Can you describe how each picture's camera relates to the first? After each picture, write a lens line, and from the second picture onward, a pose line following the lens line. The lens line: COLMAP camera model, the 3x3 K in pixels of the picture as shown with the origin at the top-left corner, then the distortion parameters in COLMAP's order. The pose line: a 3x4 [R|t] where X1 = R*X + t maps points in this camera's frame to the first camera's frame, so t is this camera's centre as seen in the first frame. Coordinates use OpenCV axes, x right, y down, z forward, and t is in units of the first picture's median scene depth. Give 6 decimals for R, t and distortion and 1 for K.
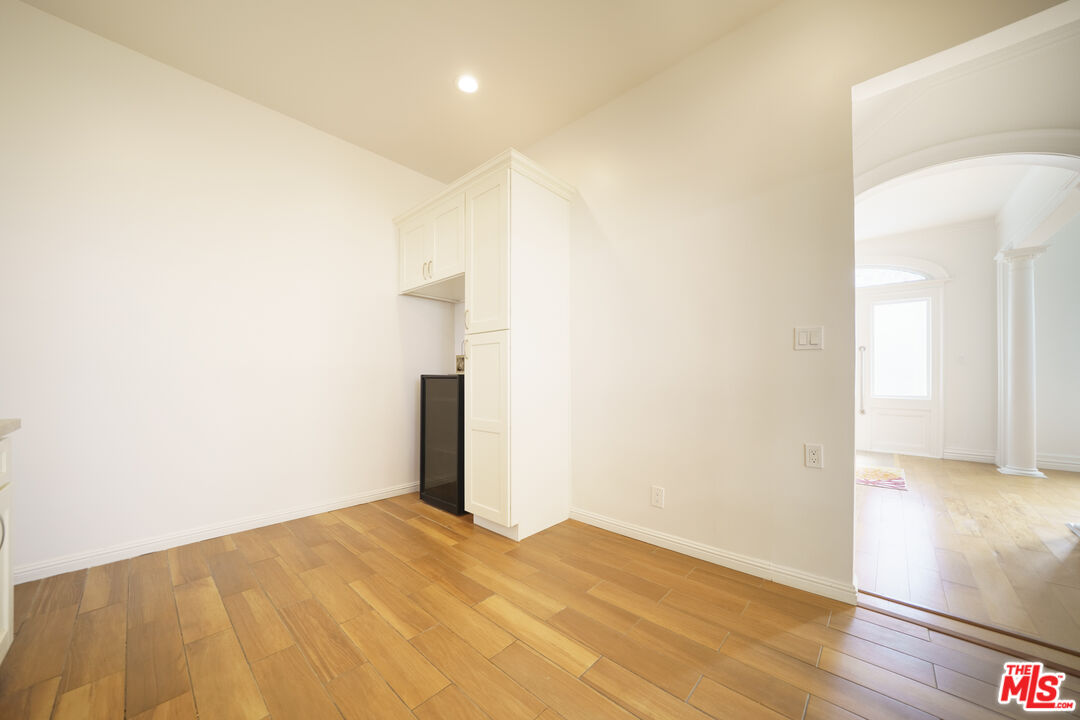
lens RADIAL K [[384.8, 0, 543.3], [0, 384.8, 363.1], [0, 0, 1]] dist [-0.012592, -0.000253]
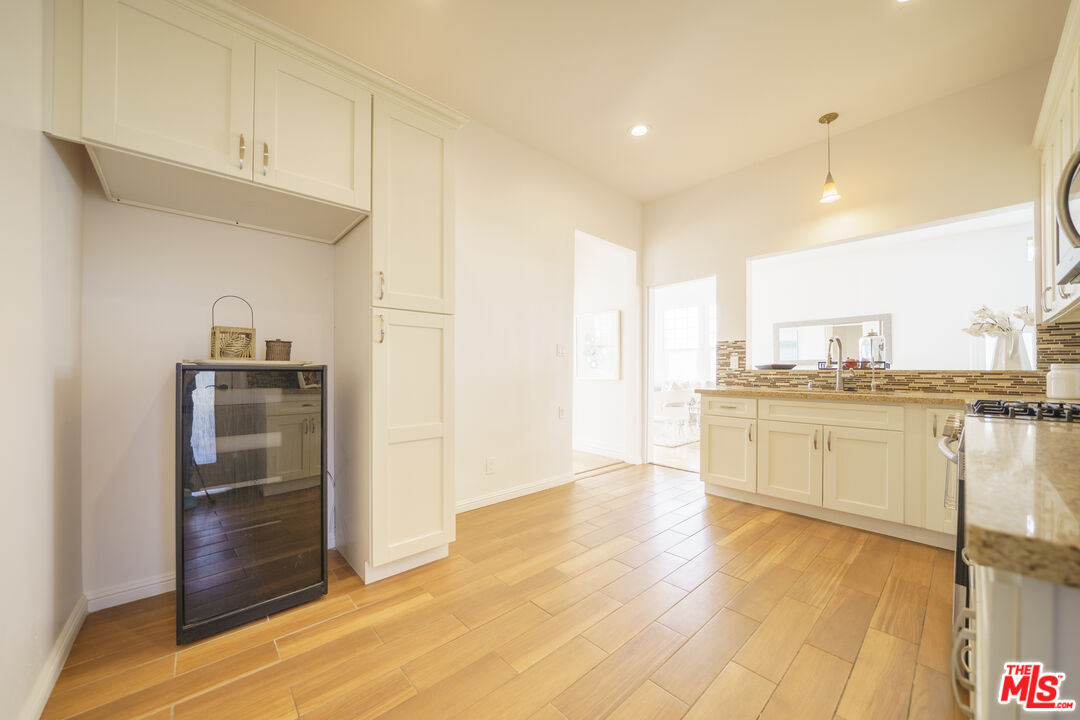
lens RADIAL K [[384.8, 0, 546.0], [0, 384.8, 370.8], [0, 0, 1]] dist [-0.012592, -0.000253]
pose [[0.095196, -0.004483, 0.995448, -1.229316], [-0.041121, 0.999119, 0.008432, 0.027970], [-0.994609, -0.041736, 0.094928, 0.942766]]
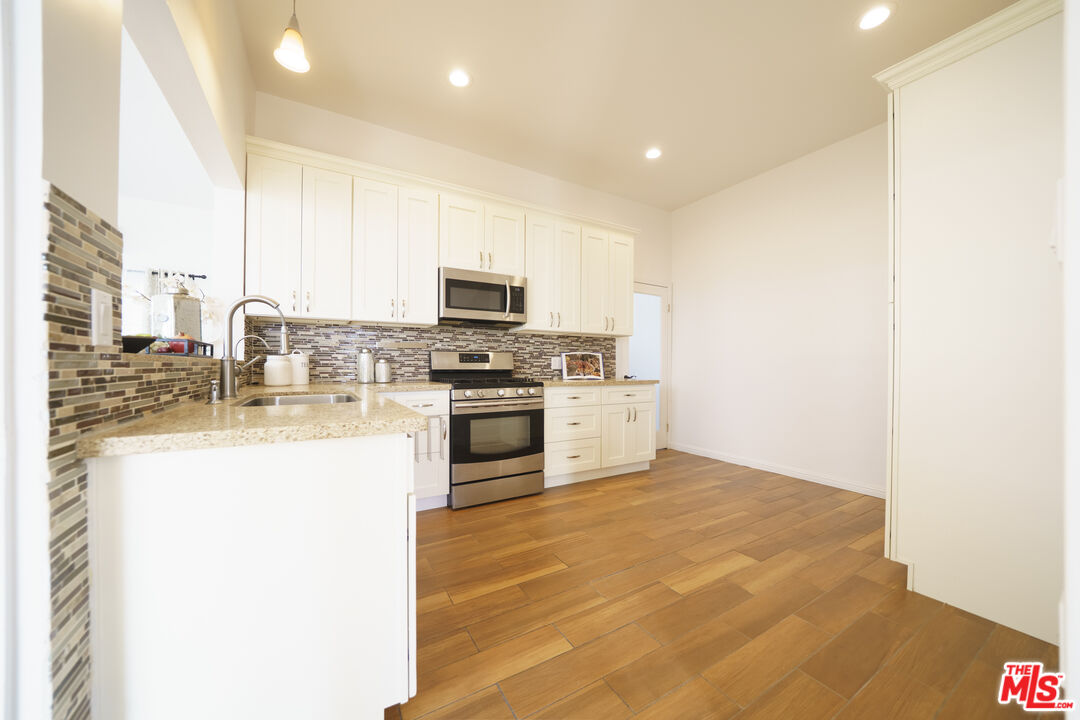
lens RADIAL K [[384.8, 0, 536.2], [0, 384.8, 359.7], [0, 0, 1]] dist [-0.012592, -0.000253]
pose [[-0.296611, -0.012704, -0.954914, 1.122124], [0.024708, 0.999475, -0.020972, 0.028373], [0.954679, -0.029814, -0.296142, 0.725801]]
